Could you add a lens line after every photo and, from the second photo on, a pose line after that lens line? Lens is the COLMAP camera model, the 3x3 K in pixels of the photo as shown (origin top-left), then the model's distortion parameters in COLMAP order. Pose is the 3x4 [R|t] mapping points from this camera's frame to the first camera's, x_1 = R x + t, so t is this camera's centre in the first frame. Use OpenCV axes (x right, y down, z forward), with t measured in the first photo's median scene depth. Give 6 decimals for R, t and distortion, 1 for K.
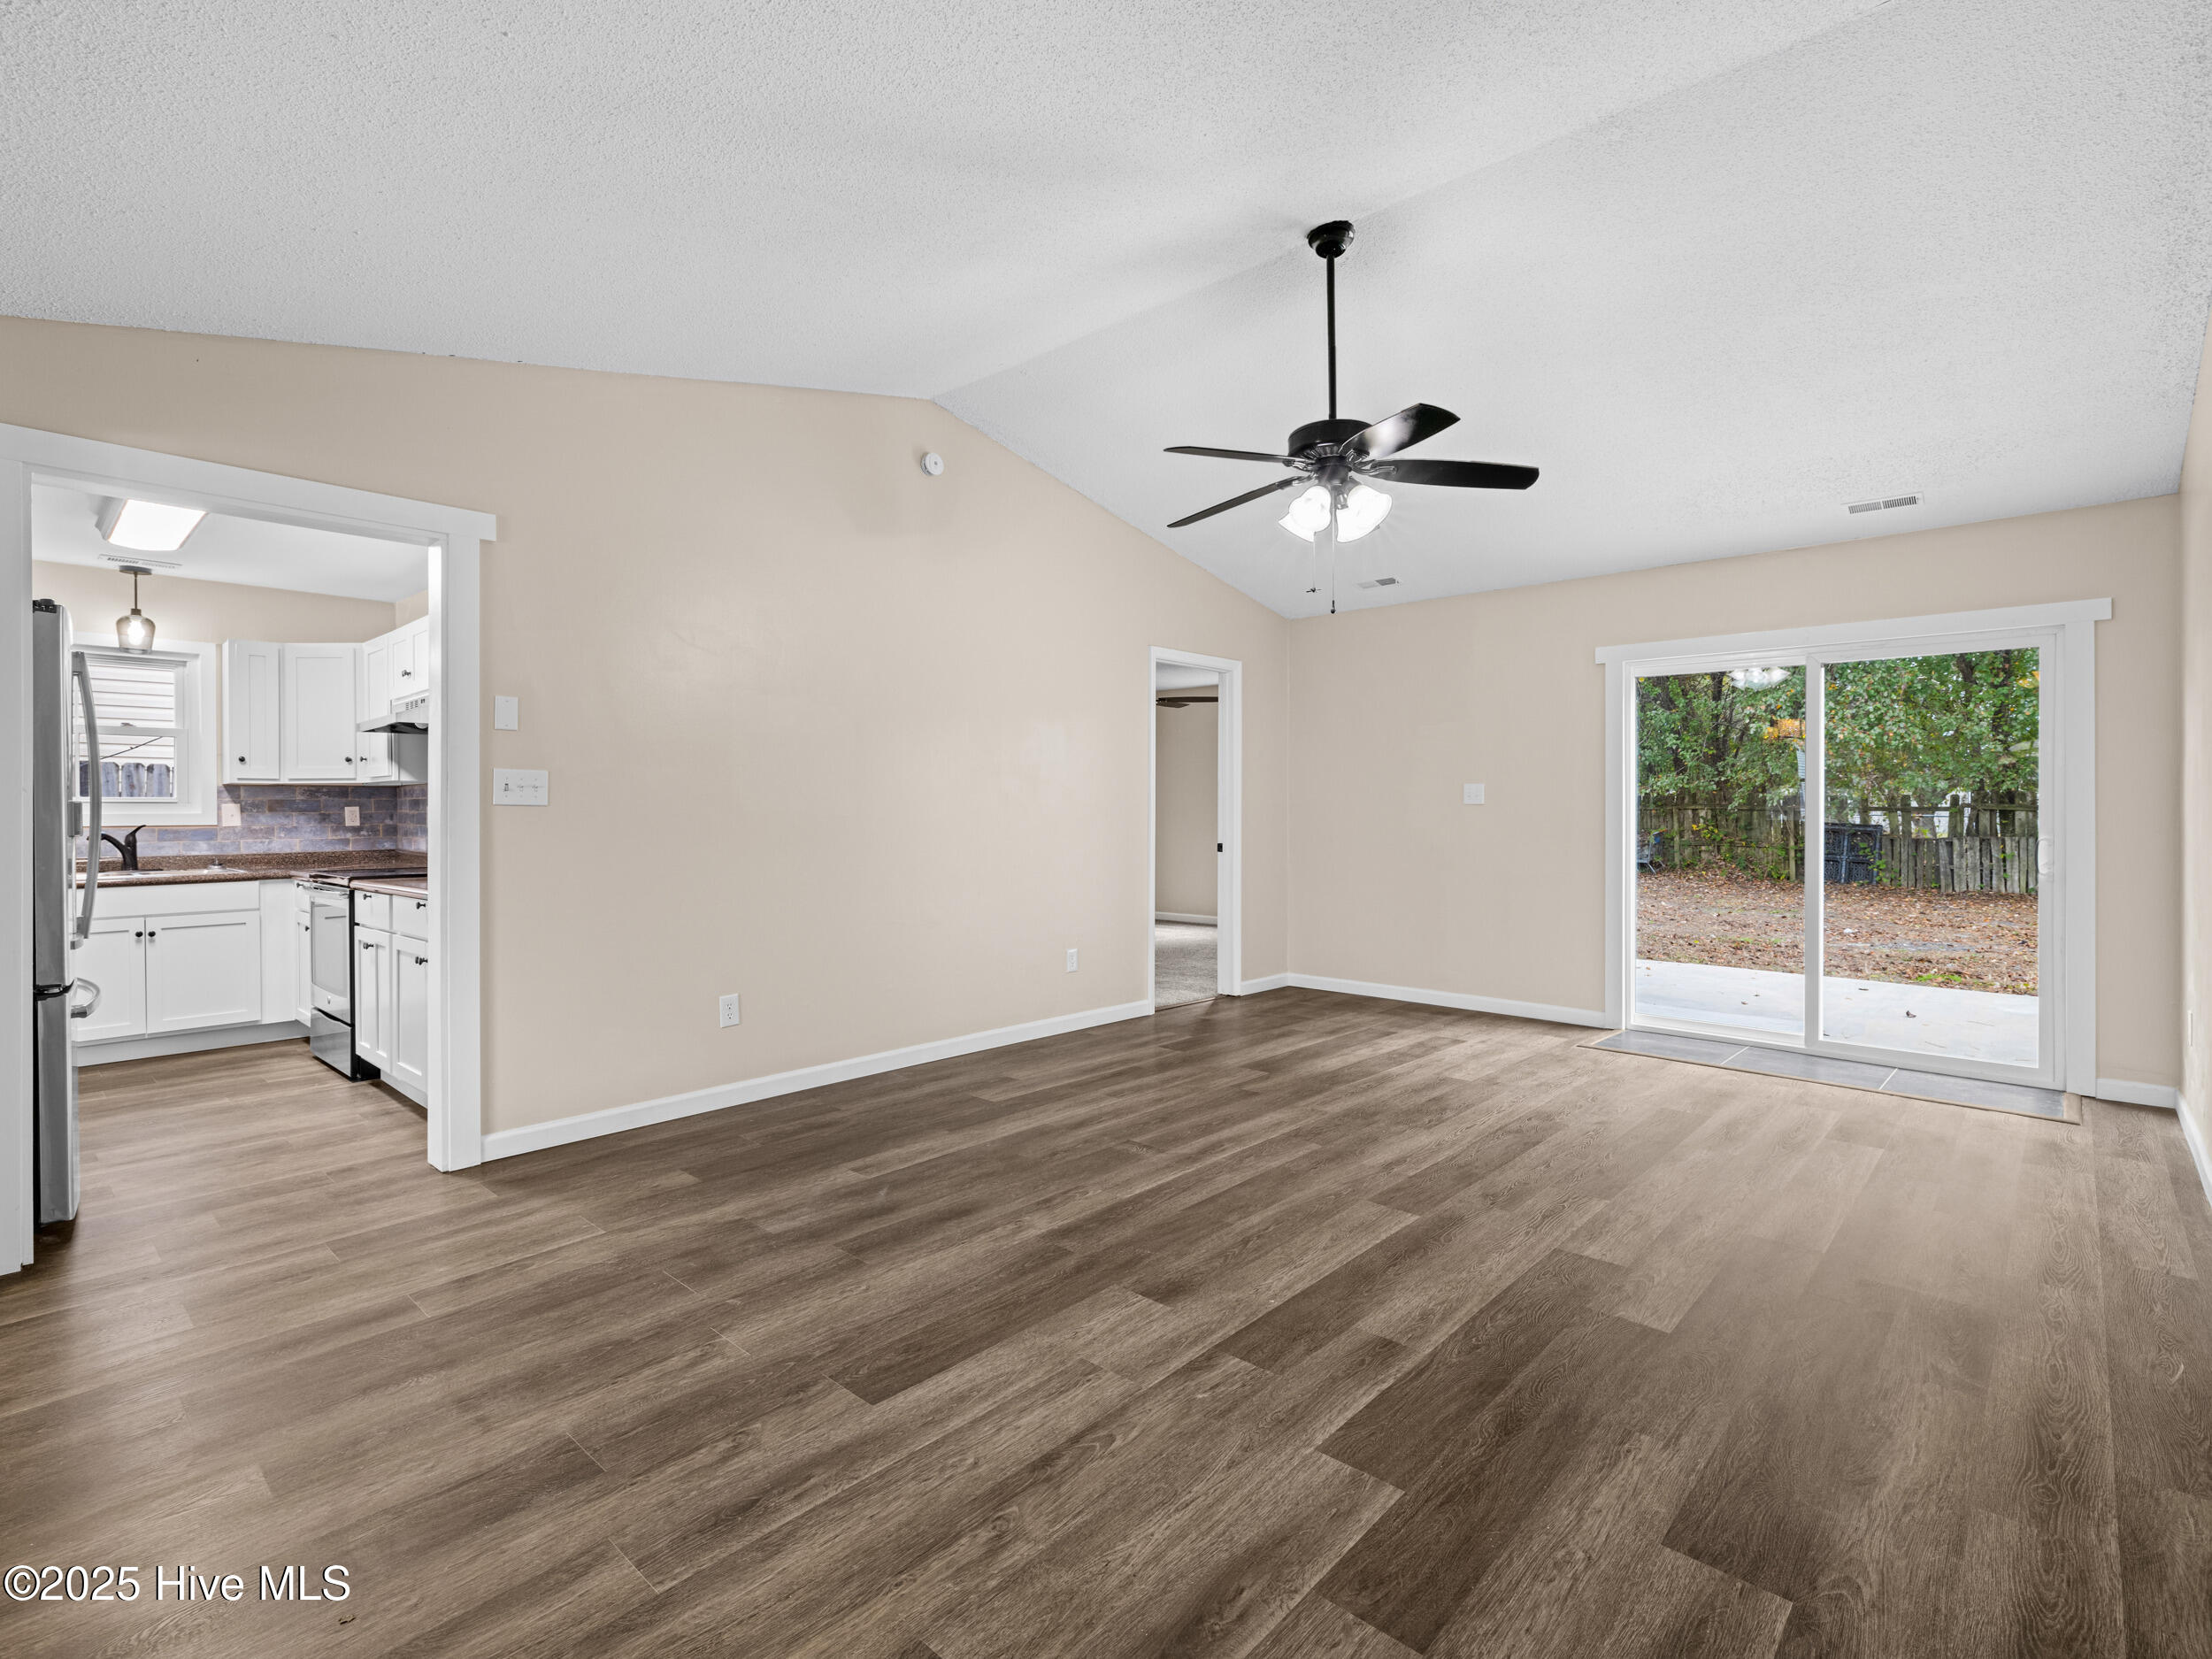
lens RADIAL K [[1053.2, 0, 1105.5], [0, 1053.2, 816.3], [0, 0, 1]] dist [-0.000055, 0.000025]
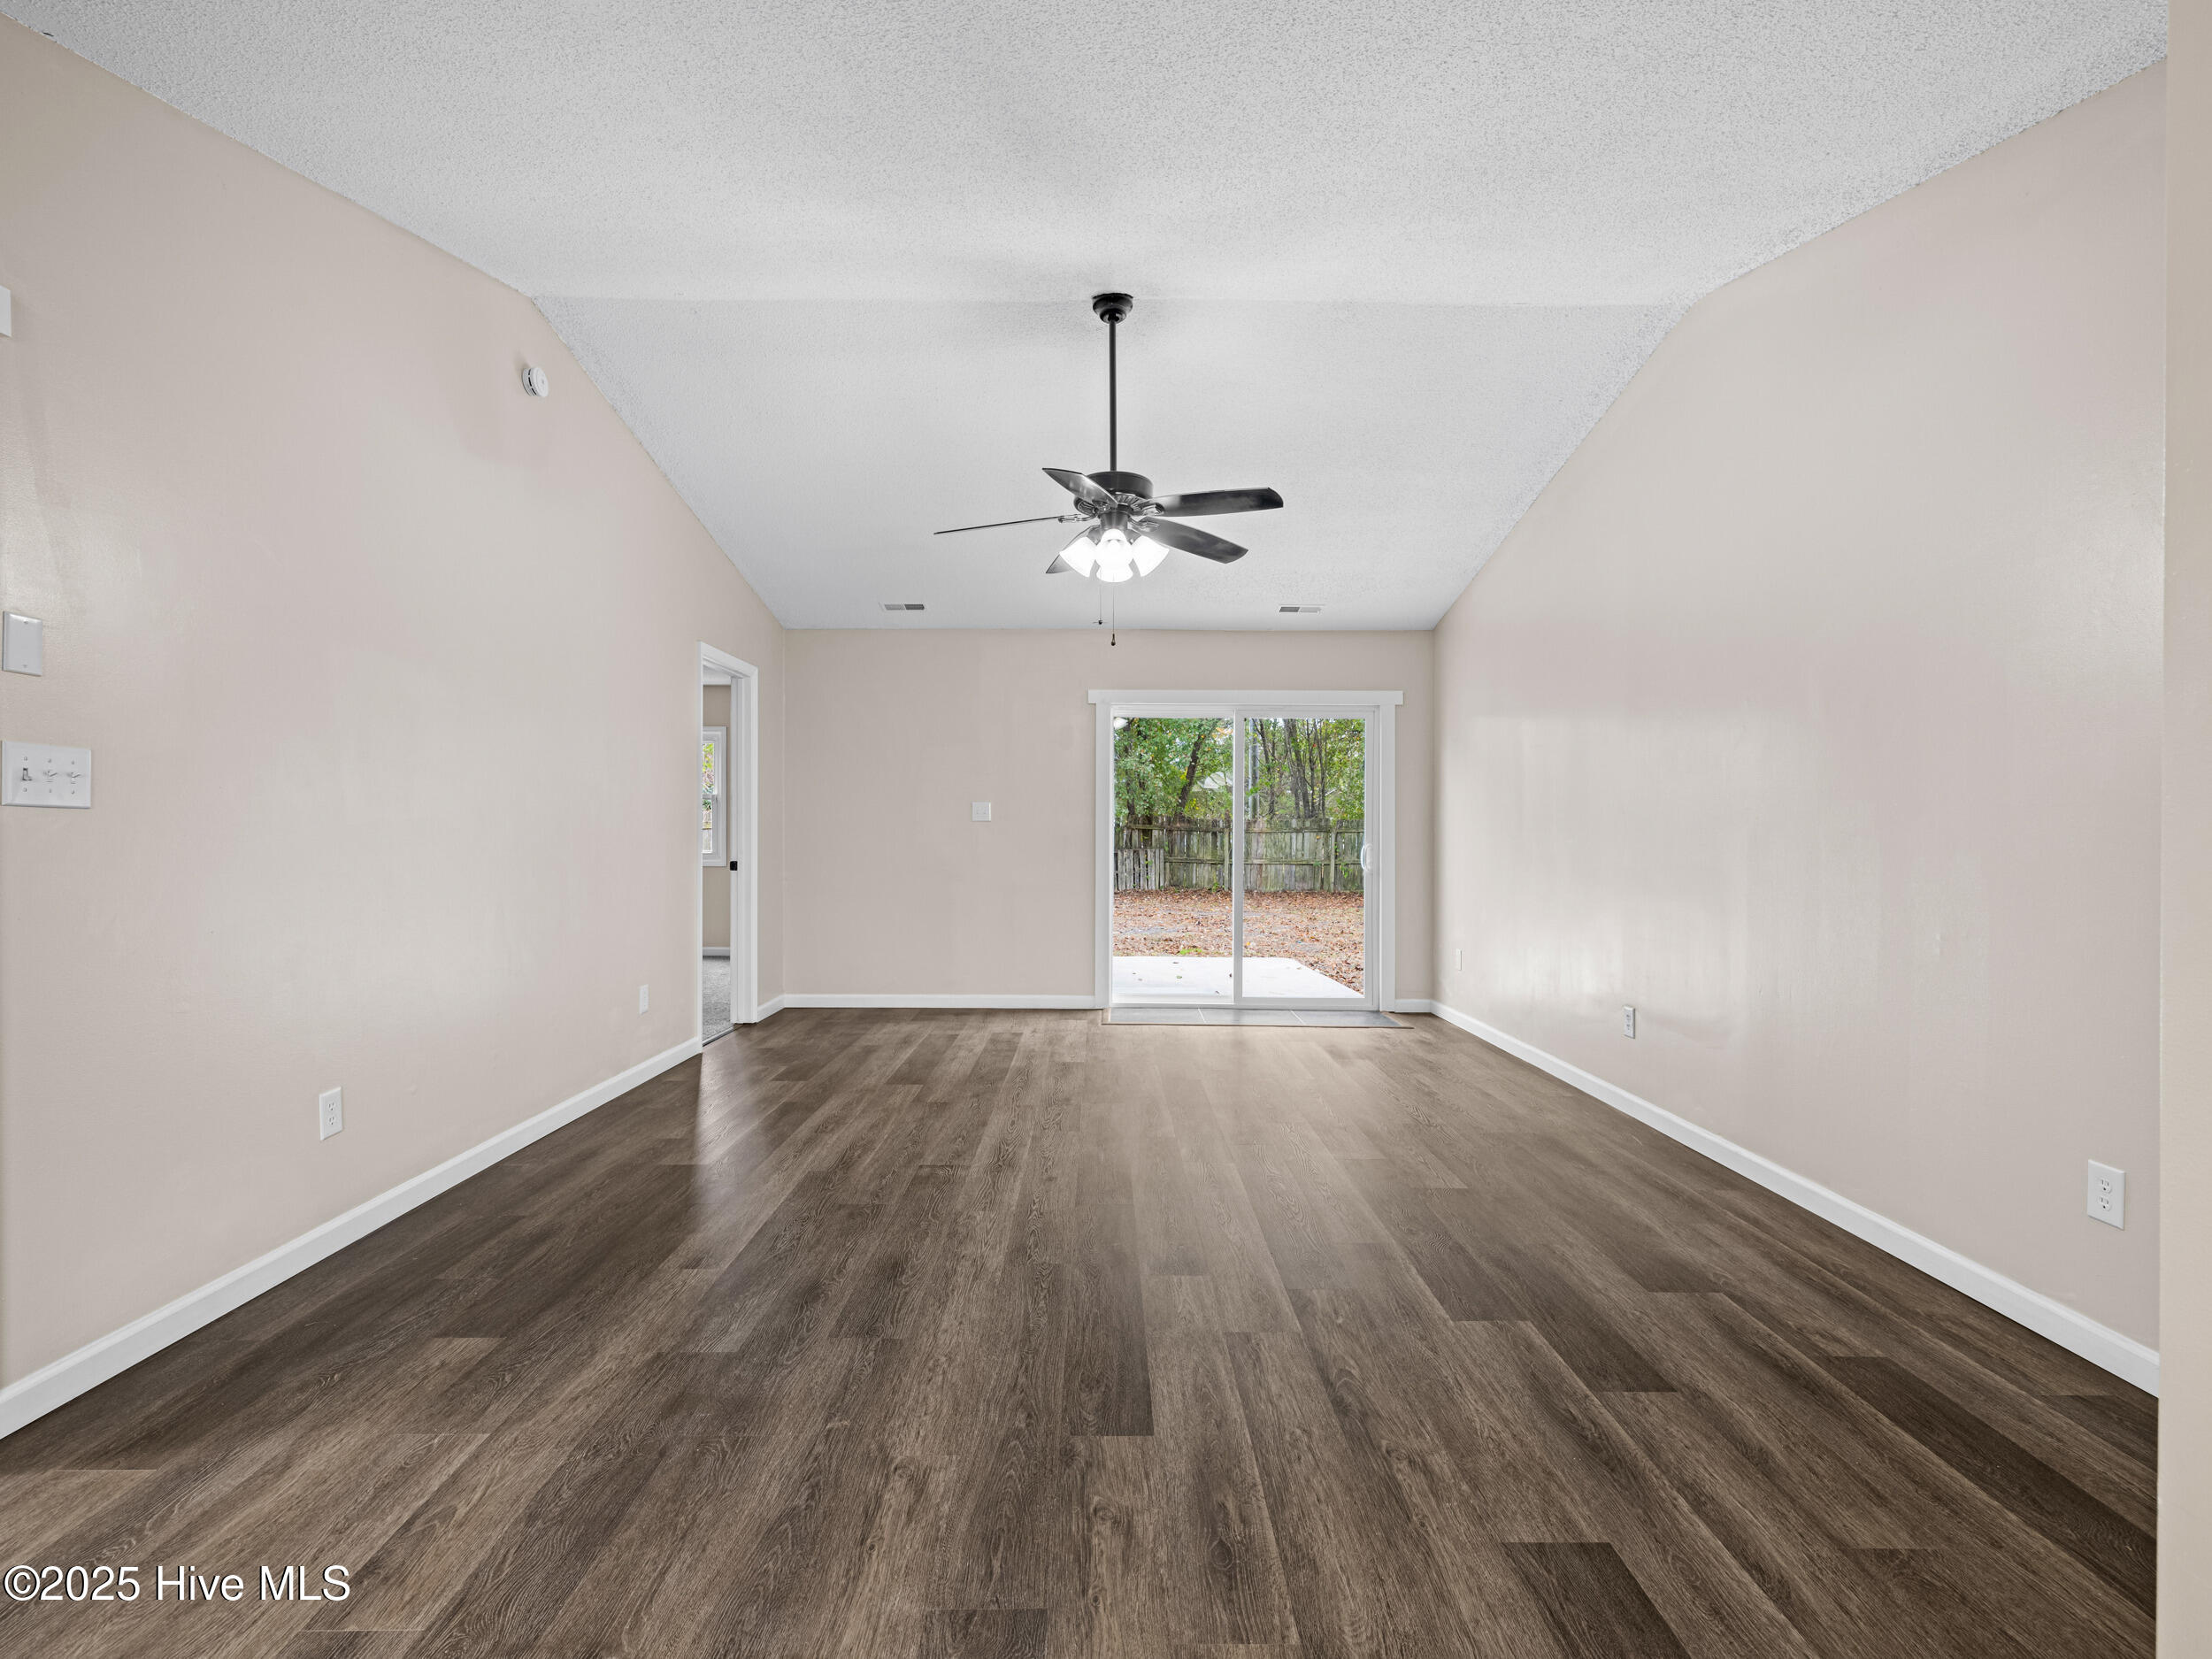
lens RADIAL K [[1053.2, 0, 1098.7], [0, 1053.2, 834.8], [0, 0, 1]] dist [-0.000055, 0.000025]
pose [[0.737335, -0.001651, 0.675525, -0.539876], [0.002517, 0.999997, -0.000304, 0.006978], [-0.675522, 0.001925, 0.737337, 0.193144]]
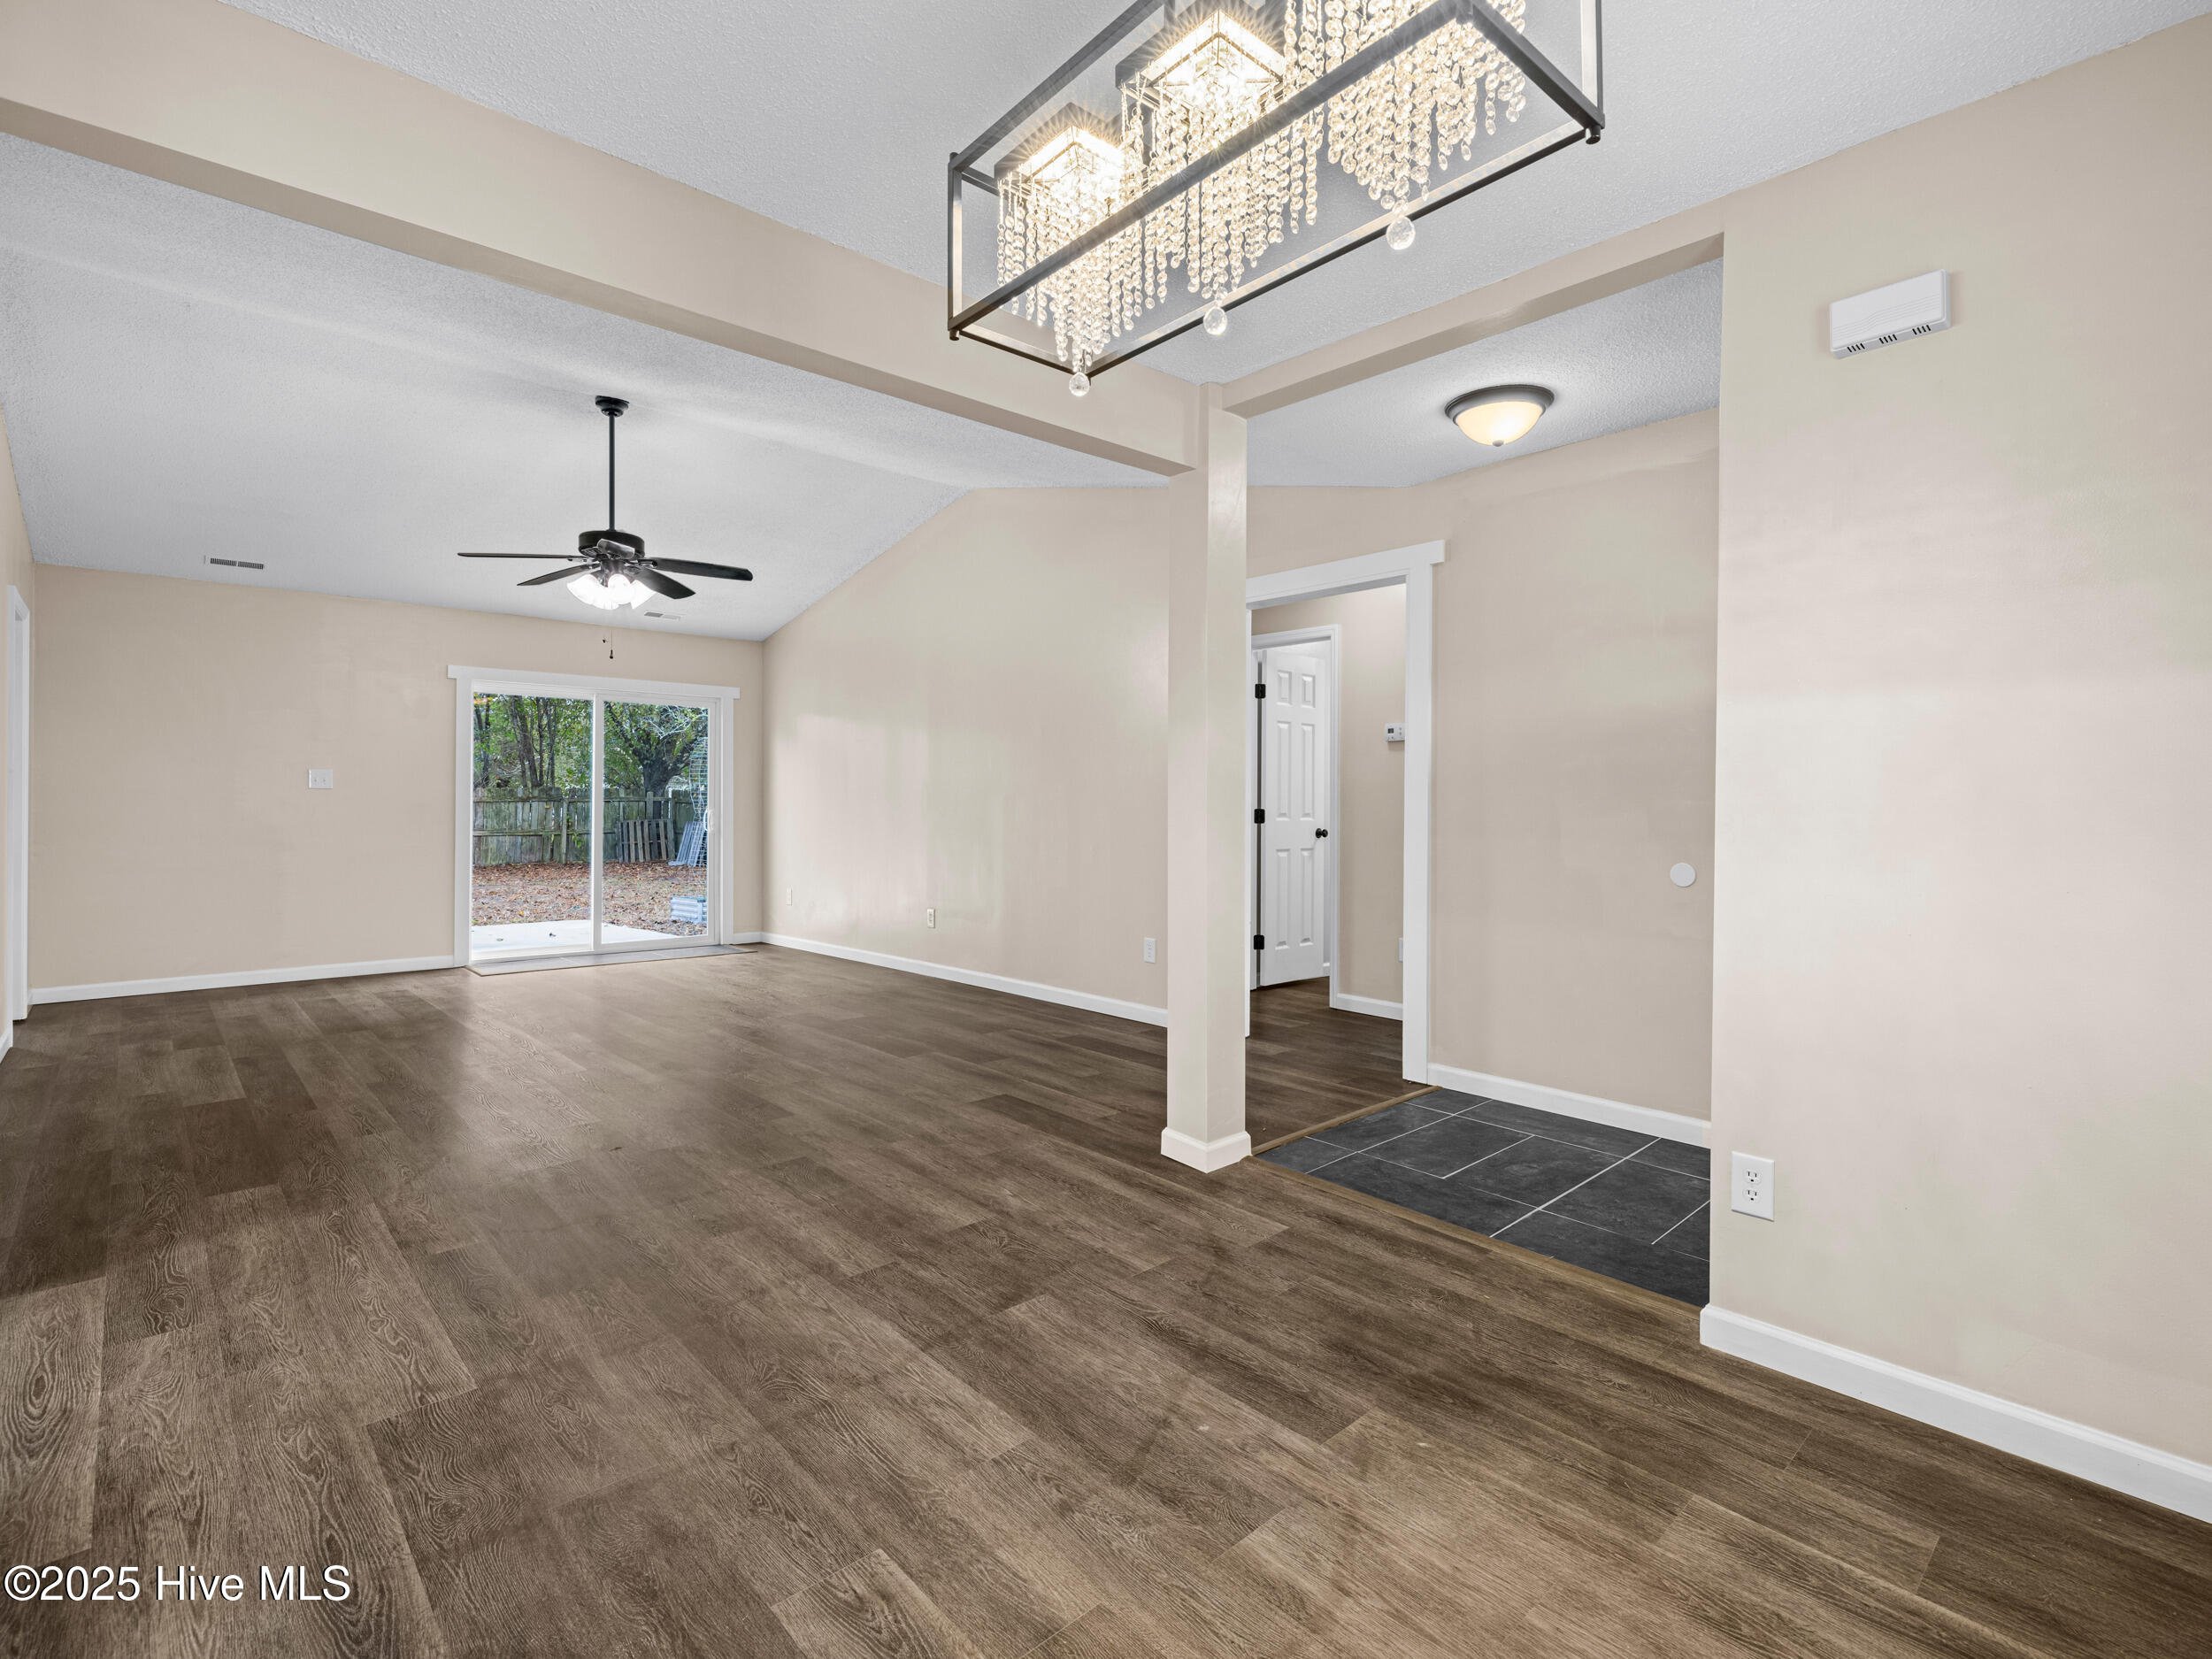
lens RADIAL K [[1053.2, 0, 1122.3], [0, 1053.2, 820.4], [0, 0, 1]] dist [-0.000055, 0.000025]
pose [[0.077109, -0.016838, 0.996881, -1.189621], [0.003476, 0.999856, 0.016619, 0.011612], [-0.997017, 0.002184, 0.077156, 0.173019]]
